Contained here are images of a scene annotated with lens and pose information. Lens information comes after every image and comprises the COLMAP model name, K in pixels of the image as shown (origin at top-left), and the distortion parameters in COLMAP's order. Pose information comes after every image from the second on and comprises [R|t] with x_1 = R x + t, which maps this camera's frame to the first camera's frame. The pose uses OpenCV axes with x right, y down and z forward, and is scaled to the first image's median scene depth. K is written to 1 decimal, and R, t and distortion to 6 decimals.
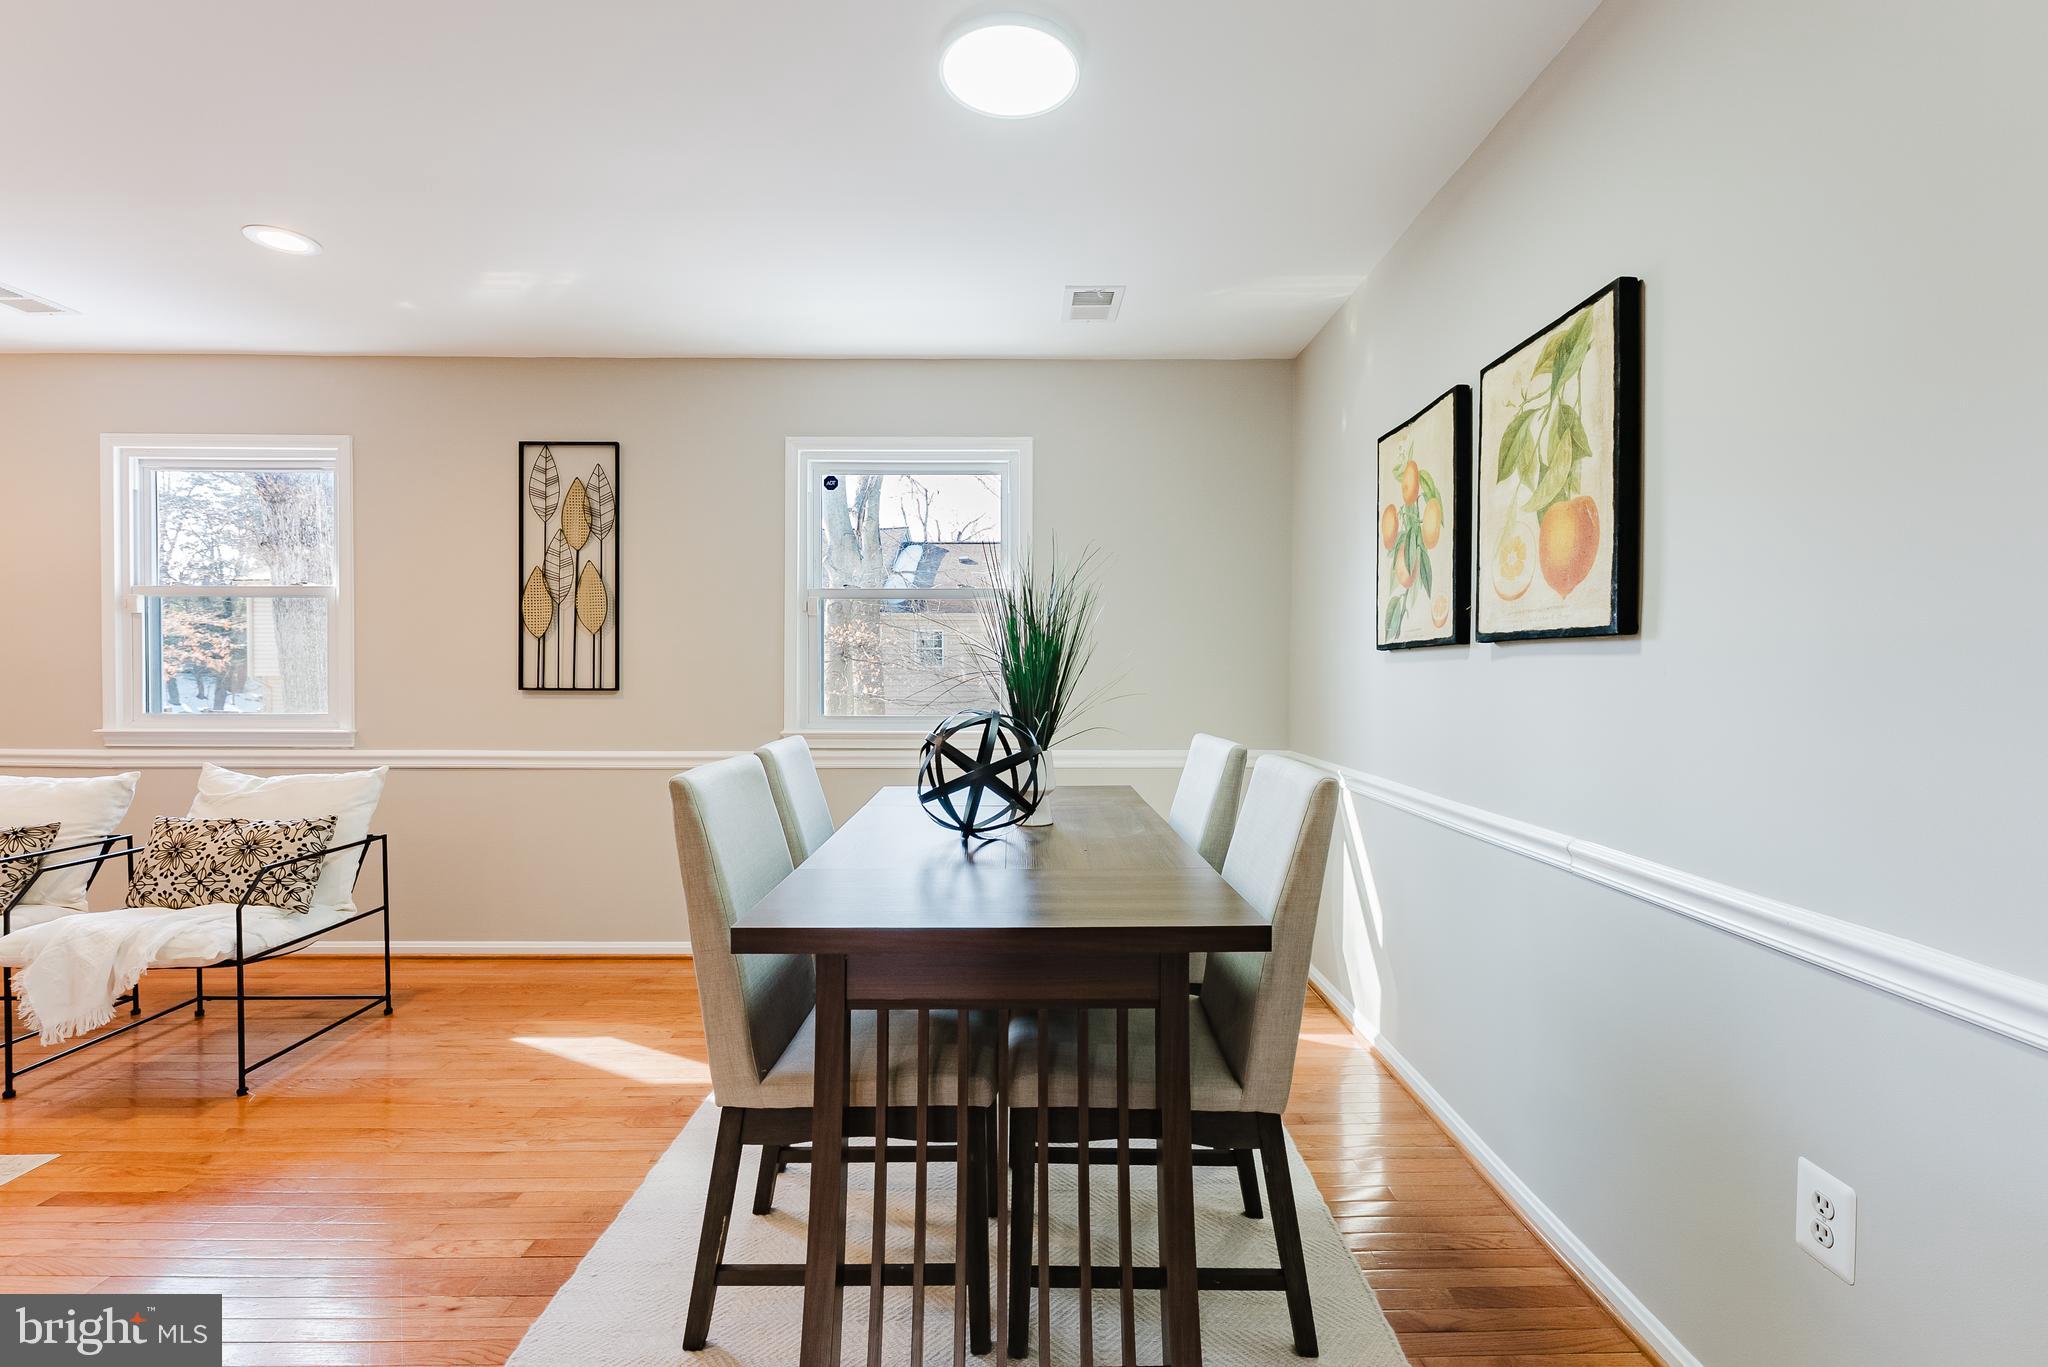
lens RADIAL K [[920.4, 0, 1014.8], [0, 920.4, 680.1], [0, 0, 1]] dist [-0.002964, 0.000775]
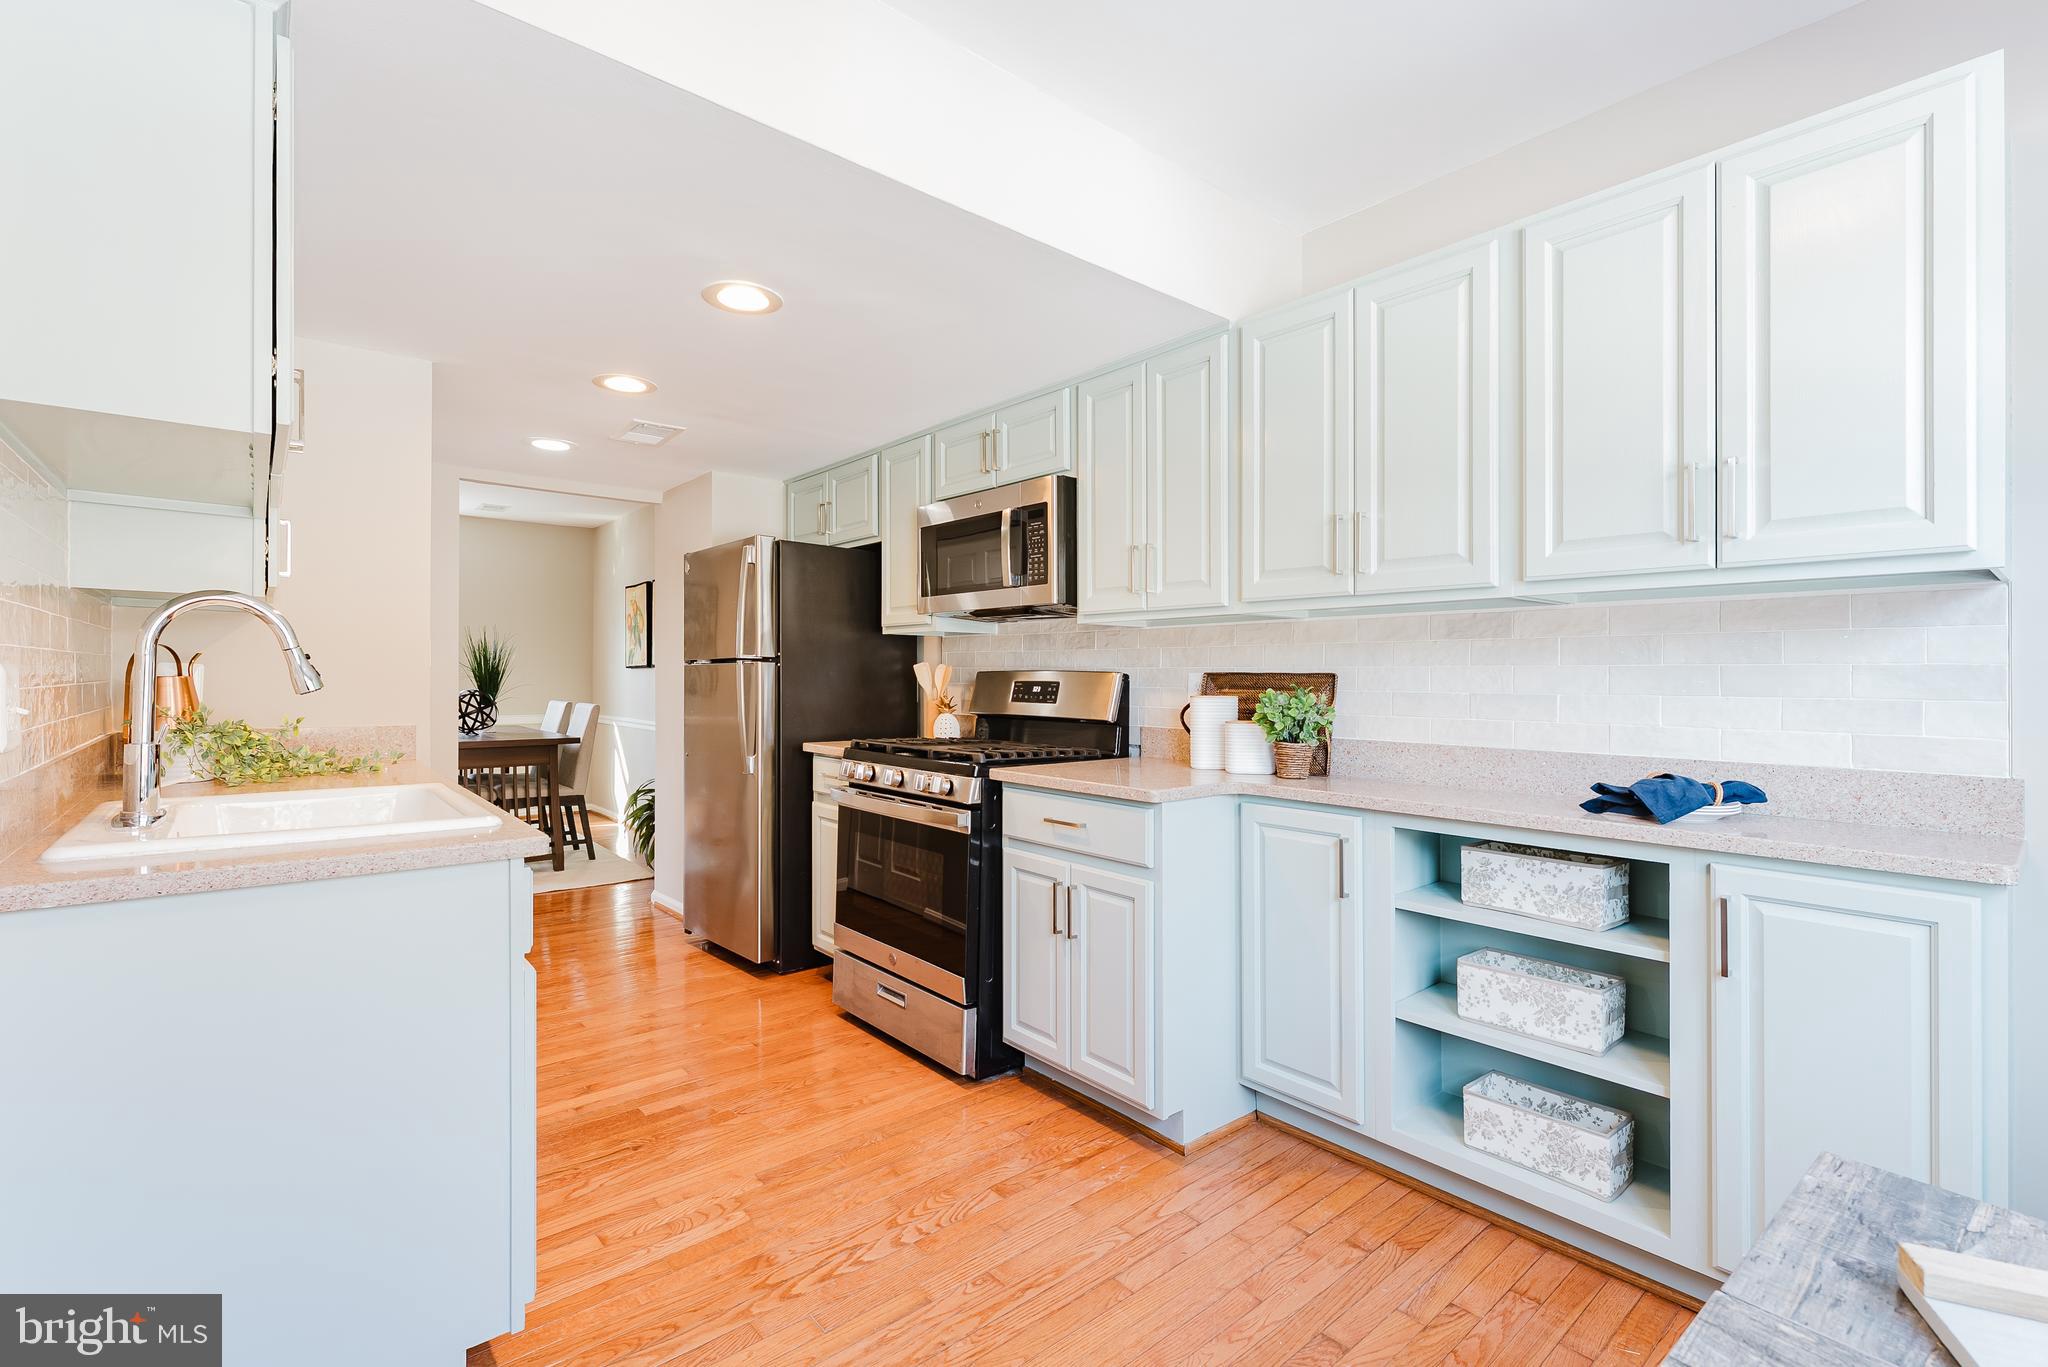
lens RADIAL K [[920.4, 0, 1017.7], [0, 920.4, 686.9], [0, 0, 1]] dist [-0.002964, 0.000775]
pose [[0.763410, -0.016117, 0.645713, -0.402950], [0.021534, 0.999768, -0.000504, 0.039079], [-0.645555, 0.014290, 0.763580, -1.563105]]
